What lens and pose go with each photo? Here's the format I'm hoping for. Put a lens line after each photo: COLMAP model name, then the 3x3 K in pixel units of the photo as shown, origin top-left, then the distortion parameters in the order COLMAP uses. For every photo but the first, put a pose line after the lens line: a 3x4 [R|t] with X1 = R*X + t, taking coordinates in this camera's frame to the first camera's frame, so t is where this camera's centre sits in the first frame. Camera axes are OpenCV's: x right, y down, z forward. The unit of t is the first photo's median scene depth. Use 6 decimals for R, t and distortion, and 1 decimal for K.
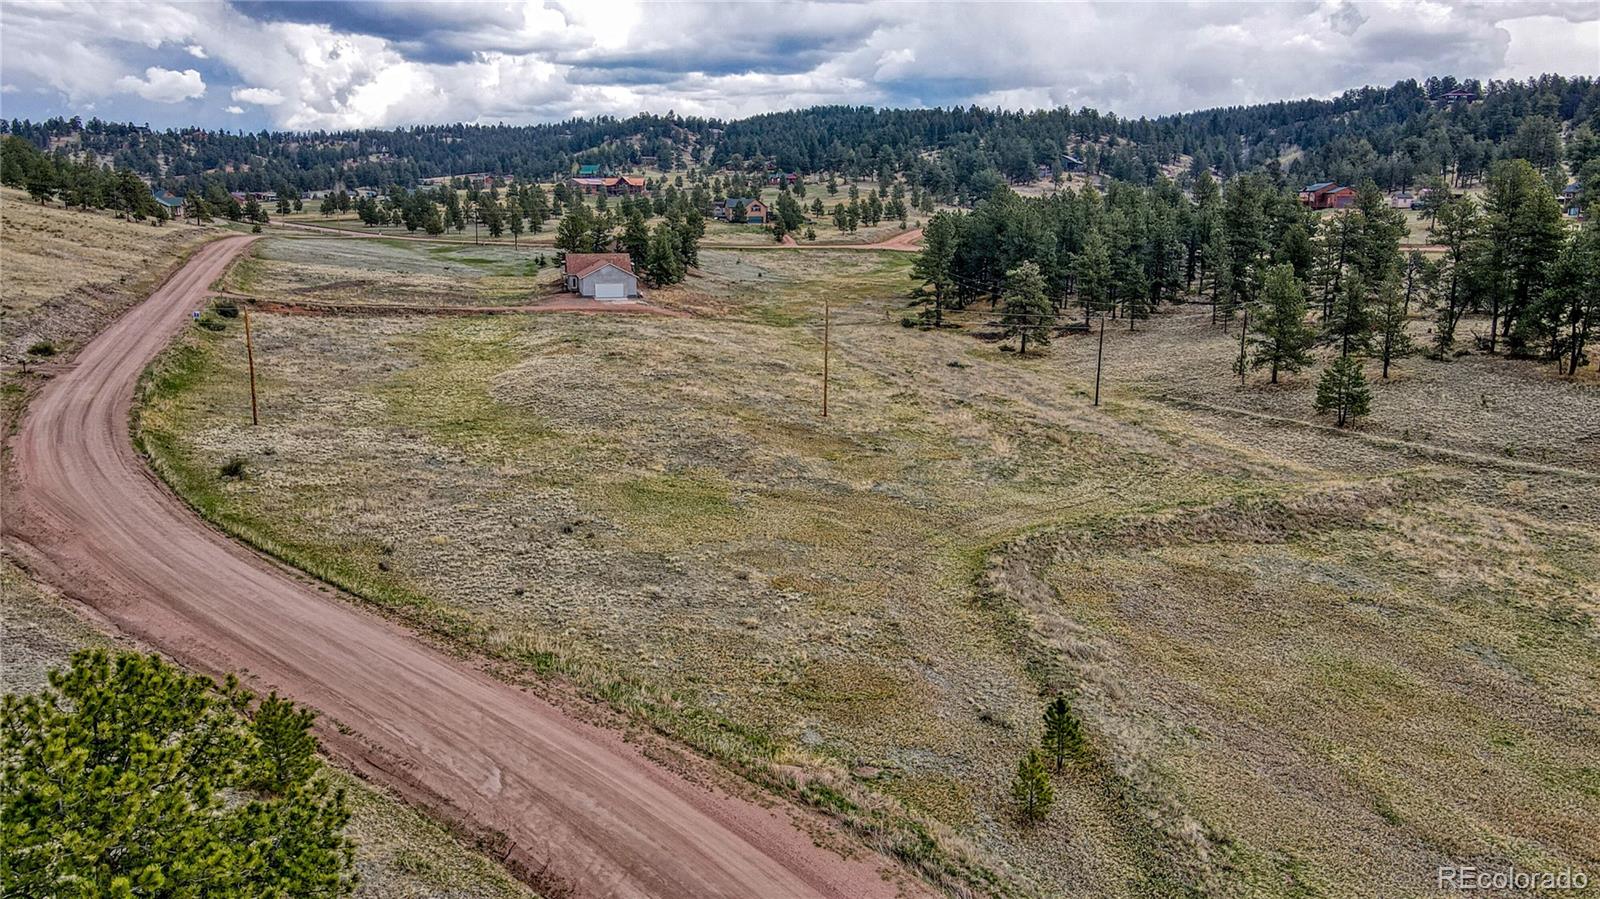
lens RADIAL K [[1184.1, 0, 792.4], [0, 1184.1, 452.8], [0, 0, 1]] dist [0.010634, -0.004126]
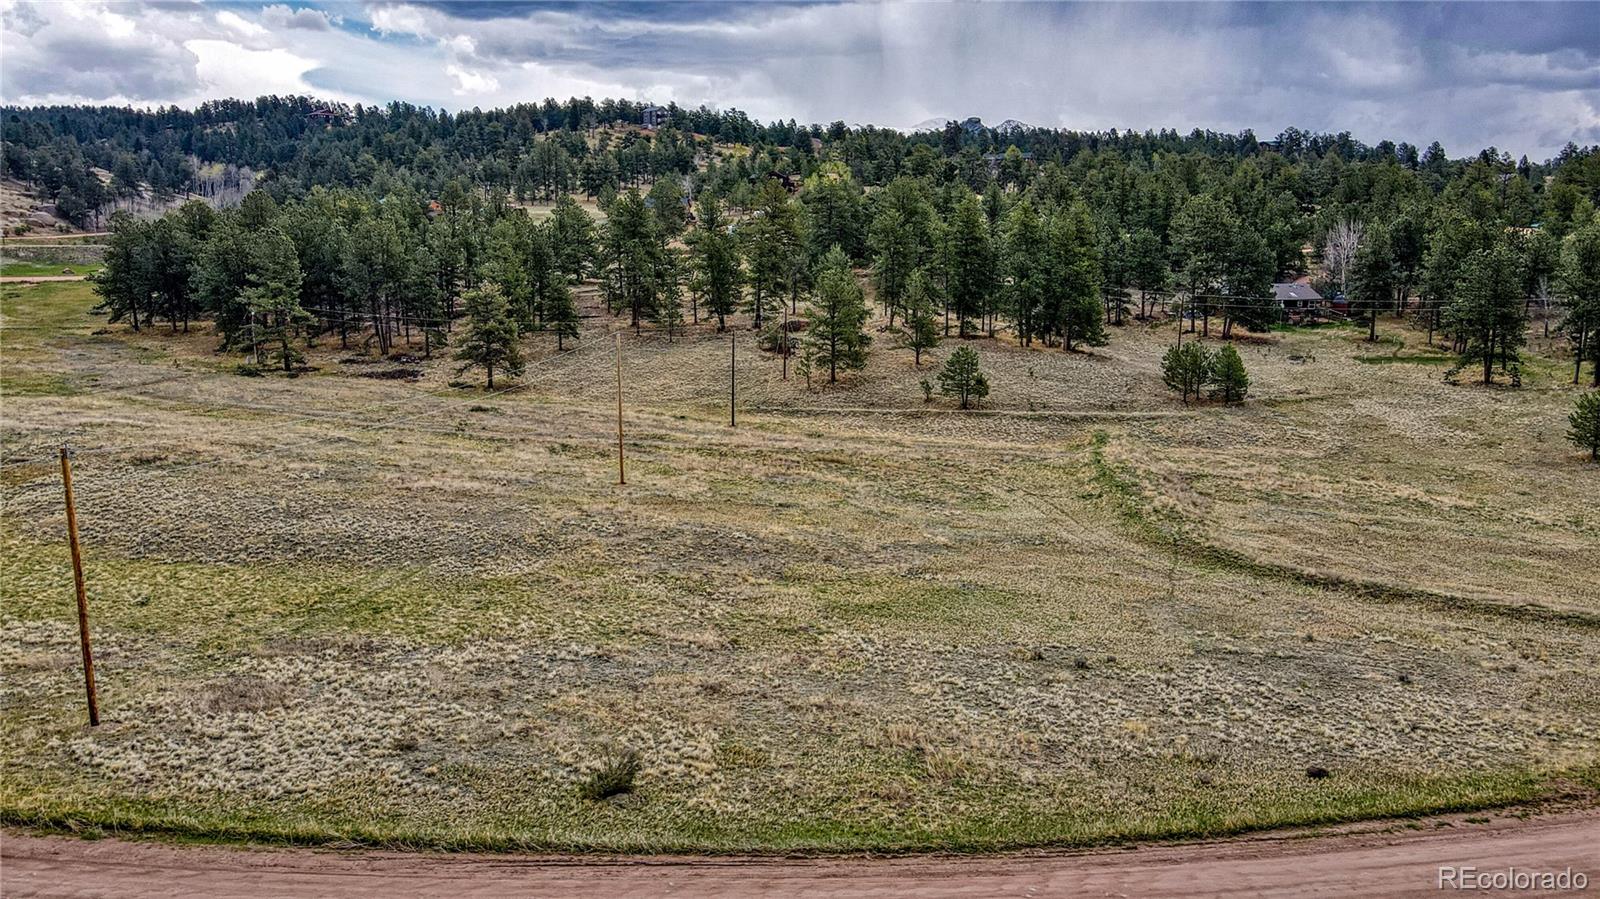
lens RADIAL K [[1186.9, 0, 796.1], [0, 1186.9, 450.7], [0, 0, 1]] dist [-0.001306, 0.025634]
pose [[0.561236, -0.159421, 0.812157, -0.147325], [0.170409, 0.982507, 0.075100, -0.025120], [-0.809923, 0.096250, 0.578585, 0.124947]]
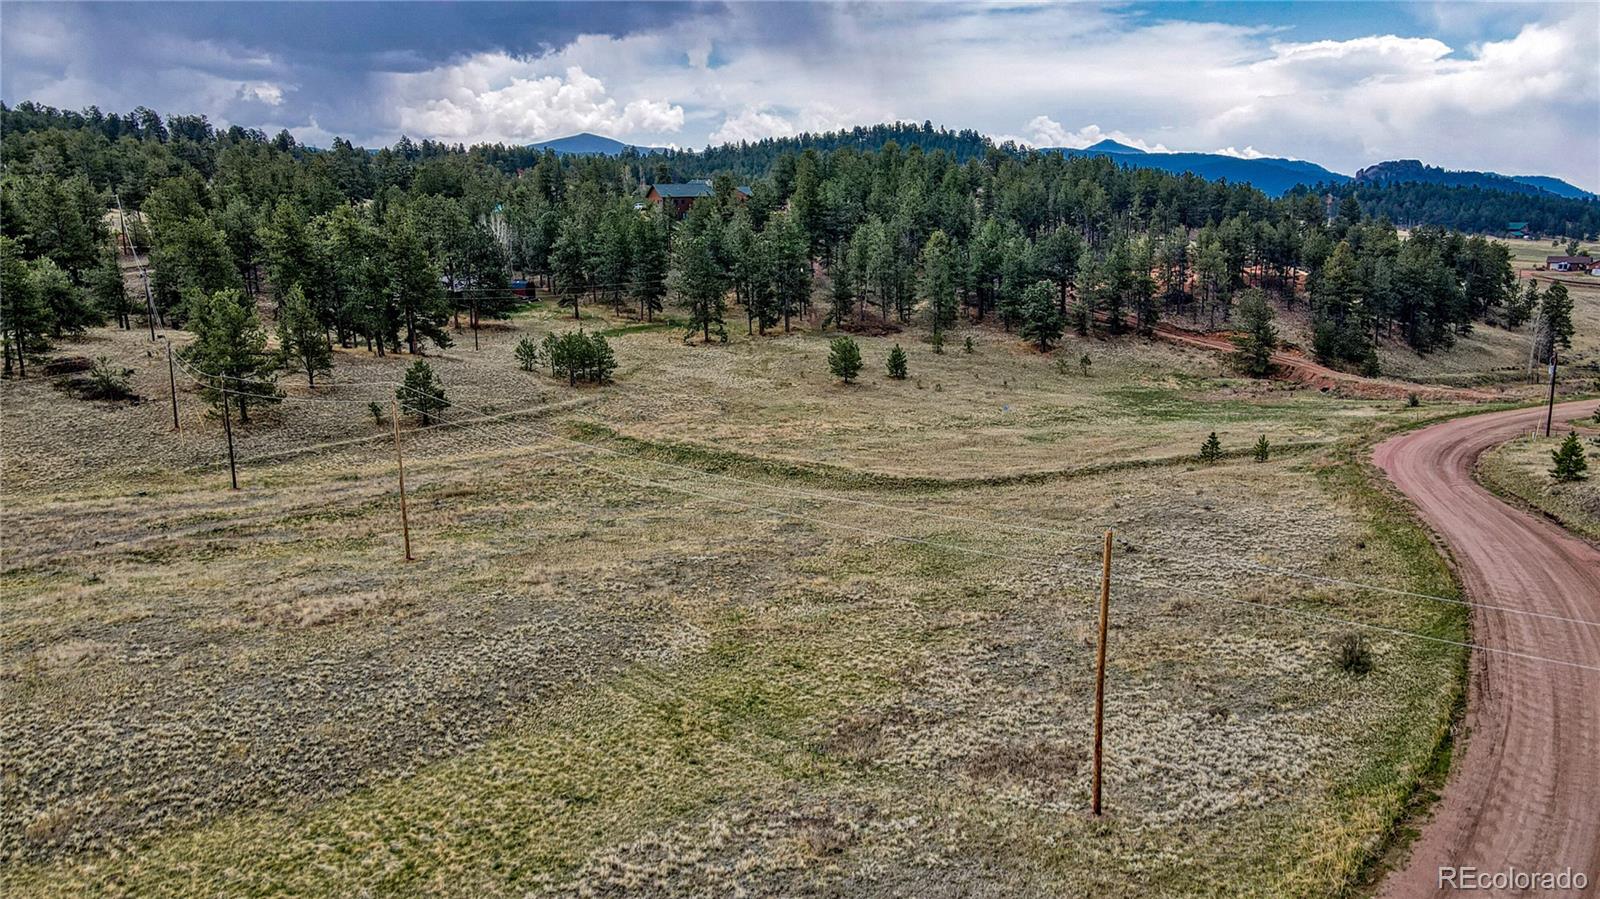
lens RADIAL K [[1186.9, 0, 793.7], [0, 1186.9, 456.8], [0, 0, 1]] dist [-0.001306, 0.025634]
pose [[-0.369180, -0.200192, 0.907540, -0.174492], [0.199169, 0.936793, 0.287665, -0.063595], [-0.907765, 0.286953, -0.305973, 0.272189]]
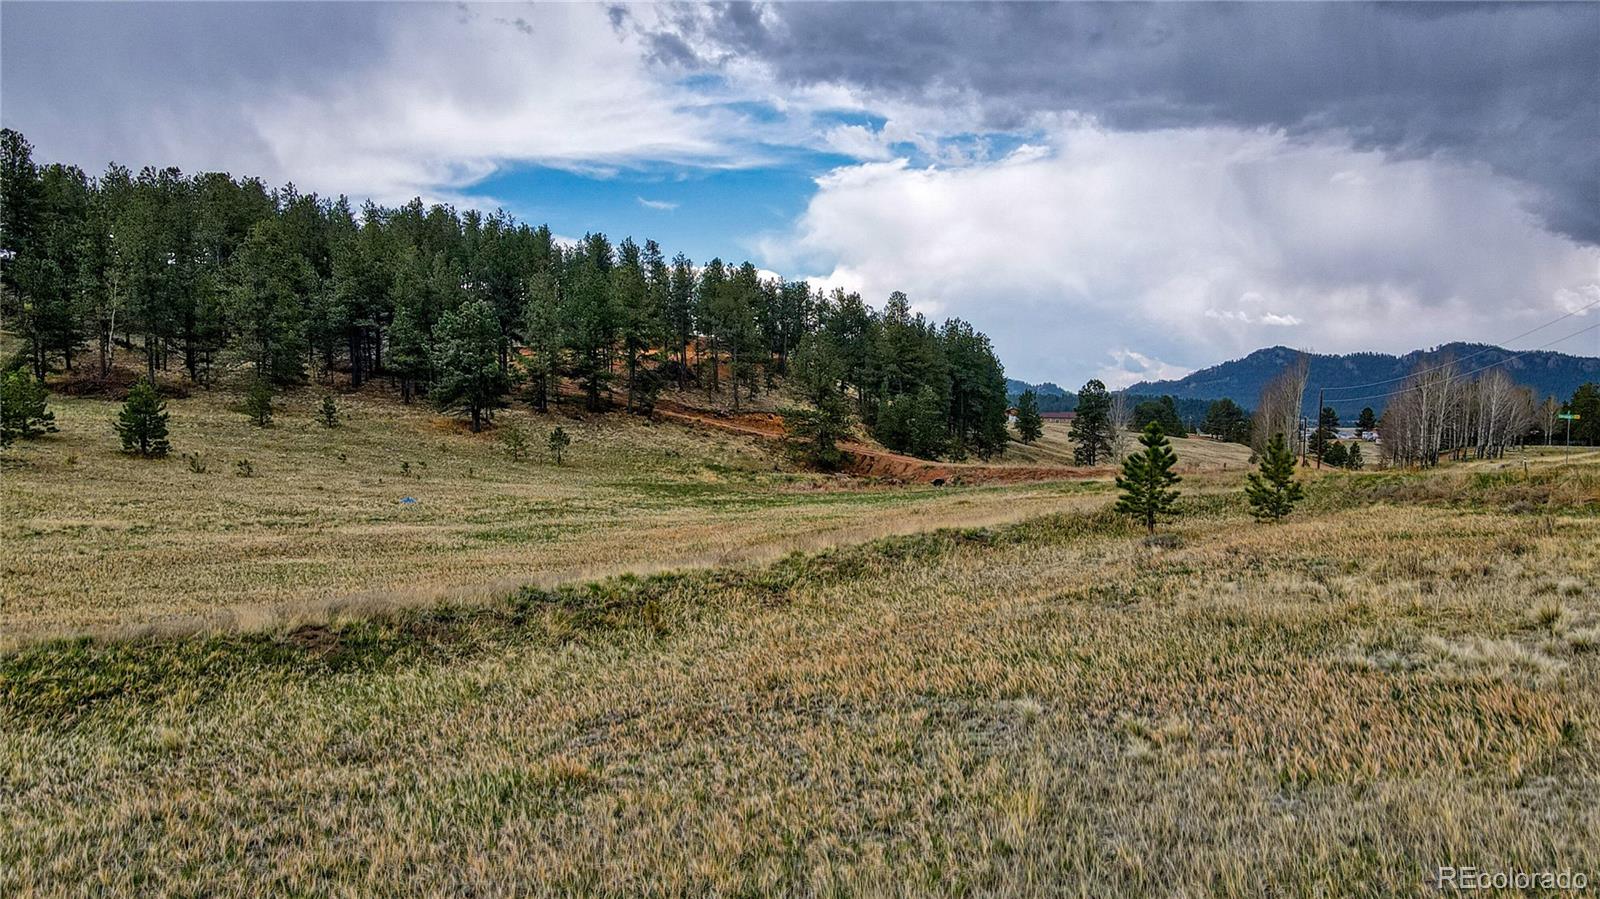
lens RADIAL K [[1178.3, 0, 794.3], [0, 1178.3, 452.4], [0, 0, 1]] dist [0.017495, -0.001944]
pose [[-0.765370, -0.046041, 0.641942, -0.005253], [0.113487, 0.972154, 0.205032, 0.006970], [-0.633506, 0.229777, -0.738832, 0.179589]]
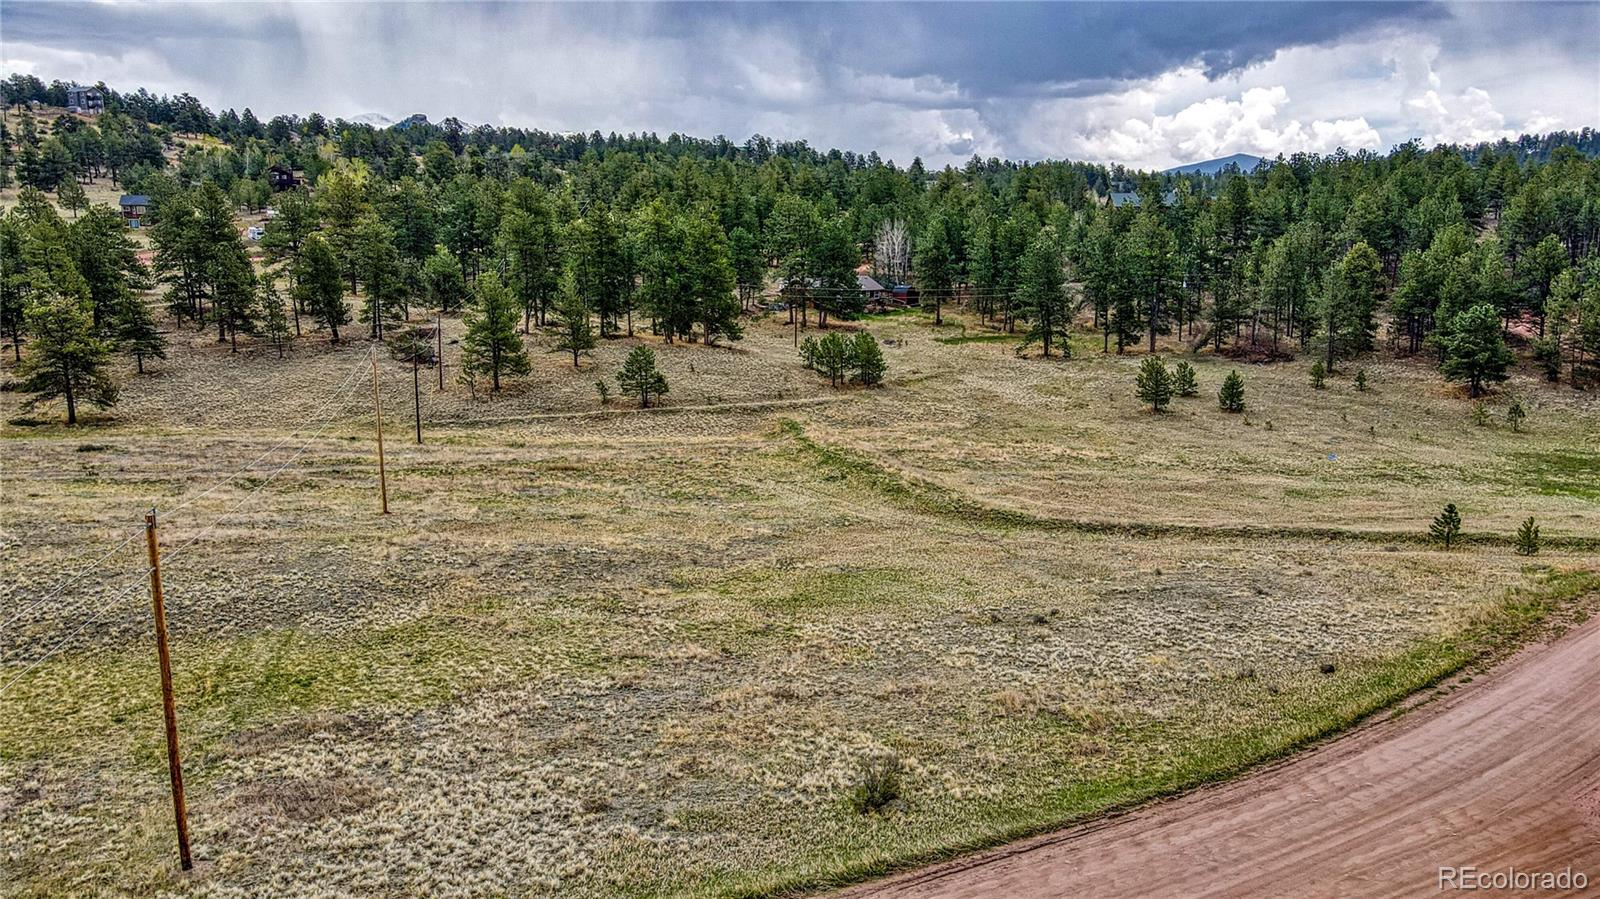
lens RADIAL K [[1186.9, 0, 795.3], [0, 1186.9, 448.7], [0, 0, 1]] dist [-0.001306, 0.025634]
pose [[0.144708, -0.189591, 0.971141, -0.166938], [0.205407, 0.965847, 0.157950, -0.035340], [-0.967919, 0.176622, 0.178709, 0.174165]]
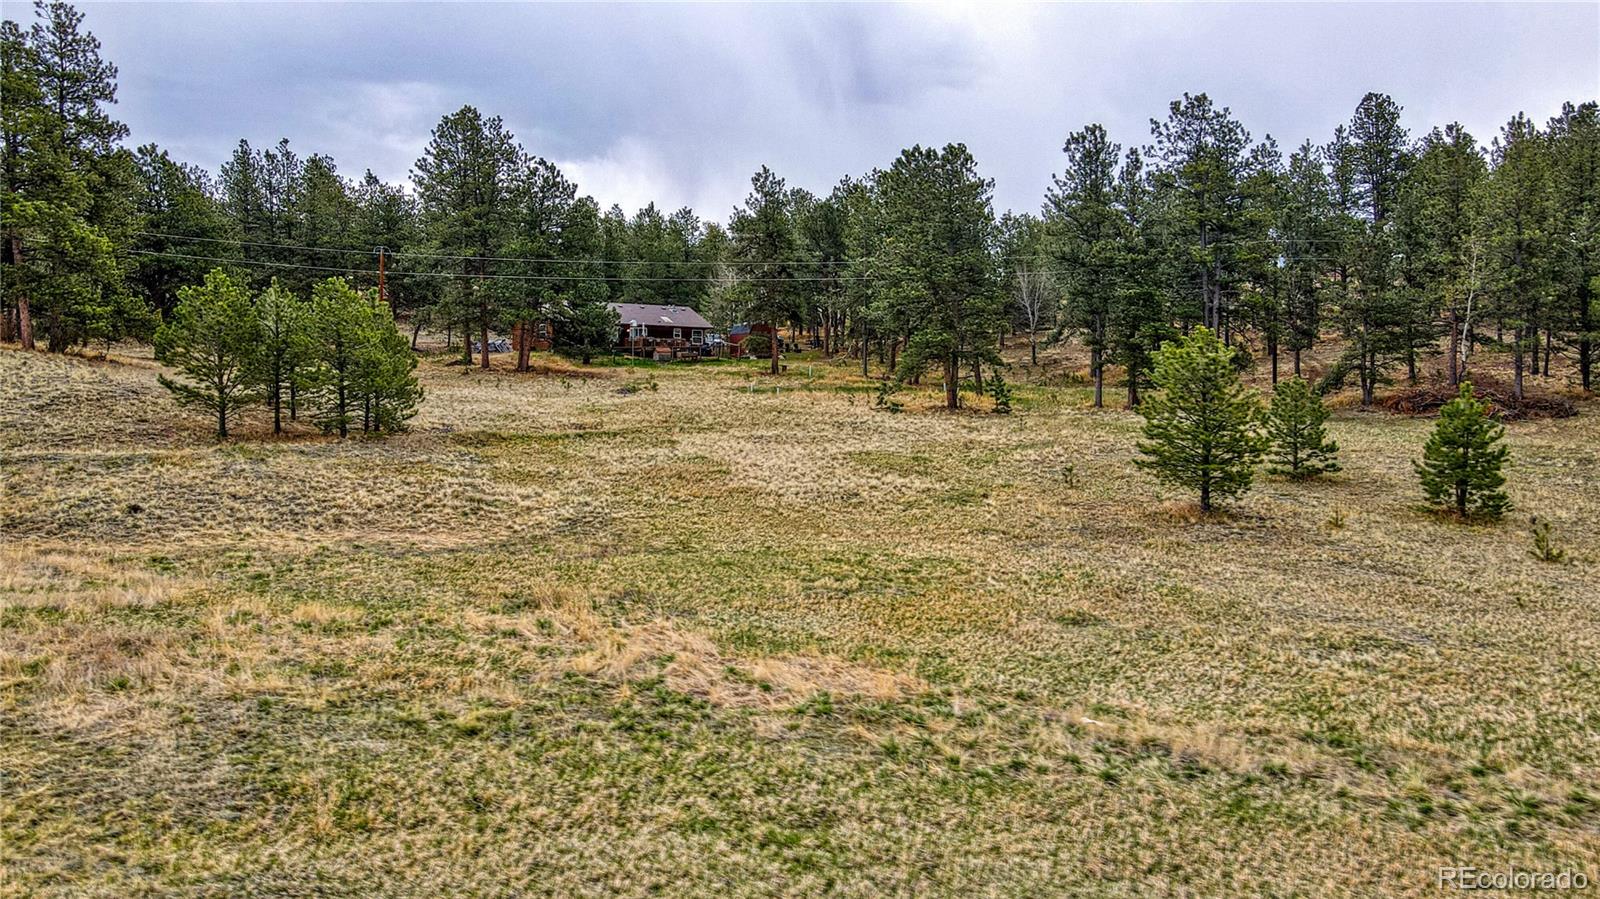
lens RADIAL K [[1178.3, 0, 801.7], [0, 1178.3, 441.6], [0, 0, 1]] dist [0.017495, -0.001944]
pose [[0.209023, -0.040370, 0.977077, 0.064375], [0.199280, 0.979940, -0.002143, 0.014274], [-0.957391, 0.195160, 0.212875, 0.144769]]
